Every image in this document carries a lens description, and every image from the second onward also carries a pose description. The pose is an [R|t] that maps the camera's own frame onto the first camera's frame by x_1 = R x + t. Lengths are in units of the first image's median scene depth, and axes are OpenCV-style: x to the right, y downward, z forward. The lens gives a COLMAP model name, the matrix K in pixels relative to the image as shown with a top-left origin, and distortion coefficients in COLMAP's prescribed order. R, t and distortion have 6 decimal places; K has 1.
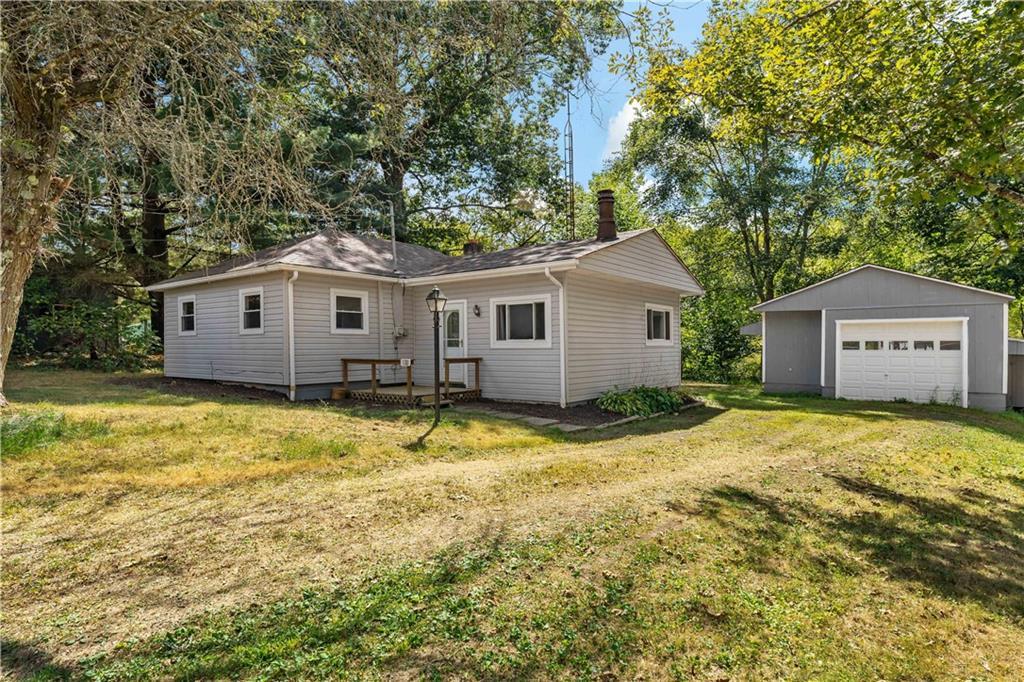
lens RADIAL K [[534.4, 0, 518.3], [0, 534.4, 343.1], [0, 0, 1]] dist [-0.003099, -0.001466]
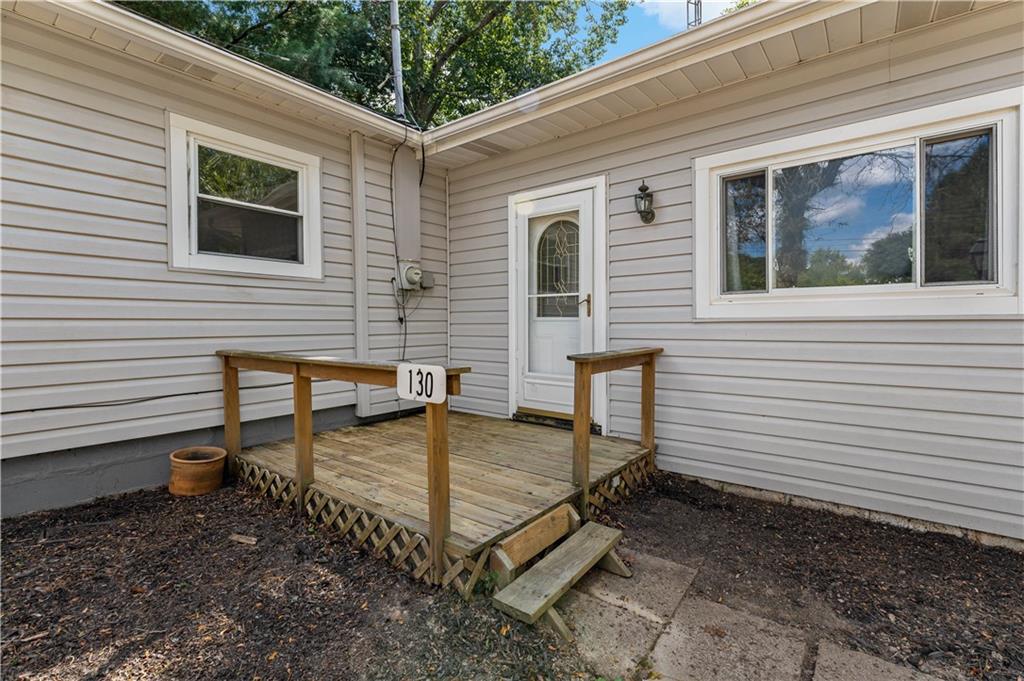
lens RADIAL K [[452.8, 0, 521.5], [0, 452.8, 327.7], [0, 0, 1]] dist [-0.003242, -0.000567]
pose [[0.999900, 0.003891, -0.013567, -0.145308], [-0.003670, 0.999861, 0.016272, 0.010366], [0.013629, -0.016221, 0.999776, 0.708451]]
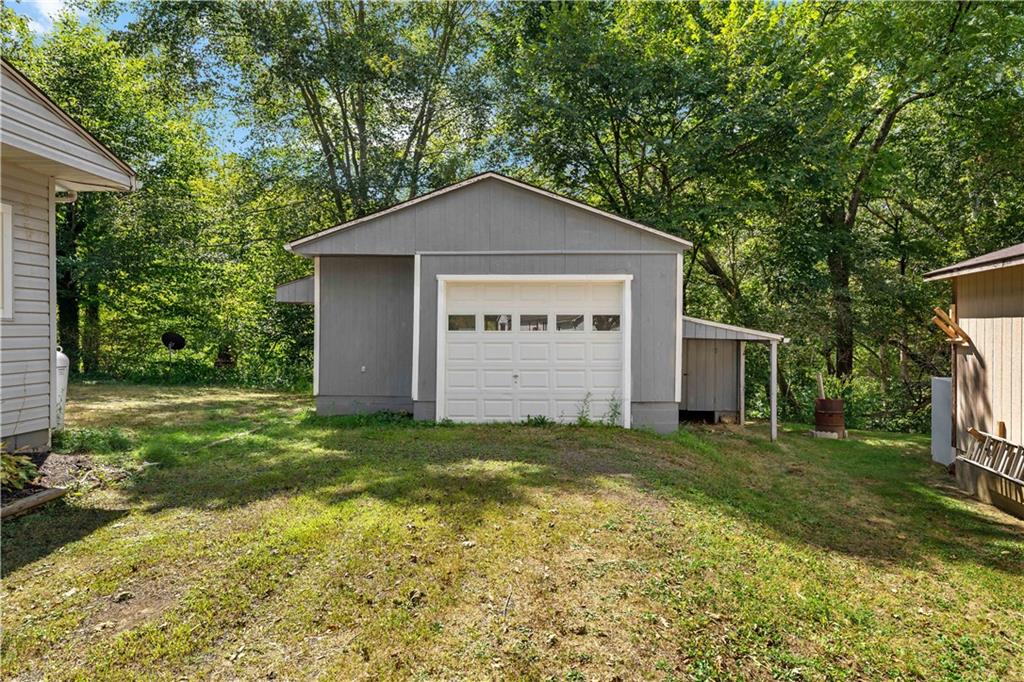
lens RADIAL K [[580.6, 0, 511.7], [0, 580.6, 330.3], [0, 0, 1]] dist [0.002628, 0.000054]
pose [[0.820358, 0.000604, 0.571851, 0.421326], [-0.004947, 0.999970, 0.006042, 0.010796], [-0.571829, -0.007785, 0.820336, 0.627000]]
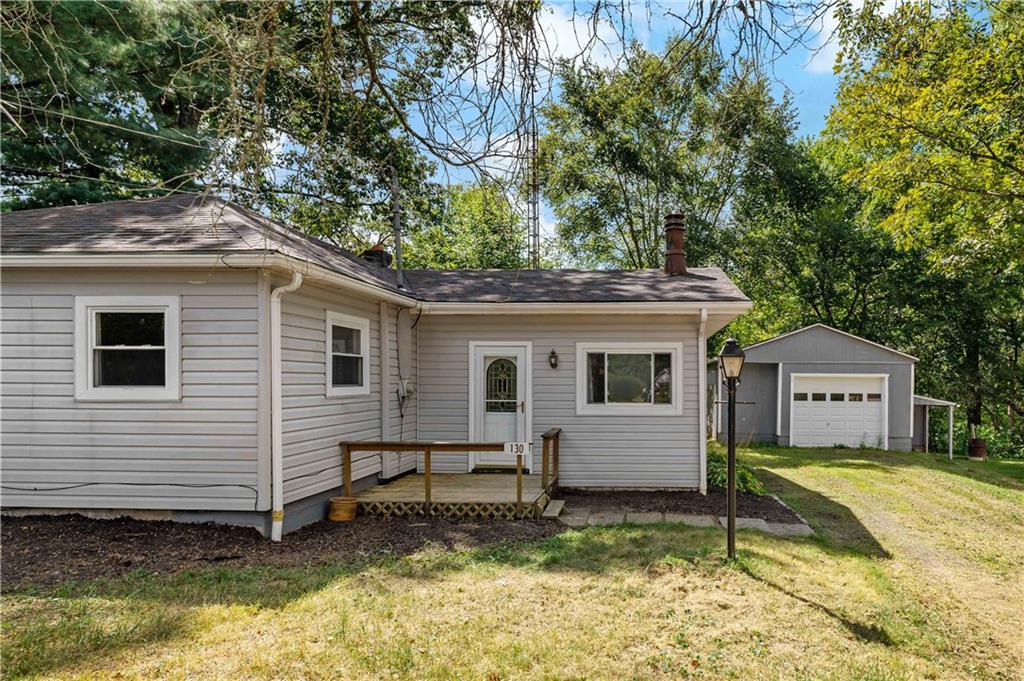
lens RADIAL K [[550.2, 0, 617.5], [0, 550.2, 380.4], [0, 0, 1]] dist [-0.001003, -0.000393]
pose [[0.828168, 0.007542, 0.560430, -0.392791], [-0.012270, 0.999914, 0.004676, -0.037725], [-0.560346, -0.010749, 0.828189, 0.368600]]
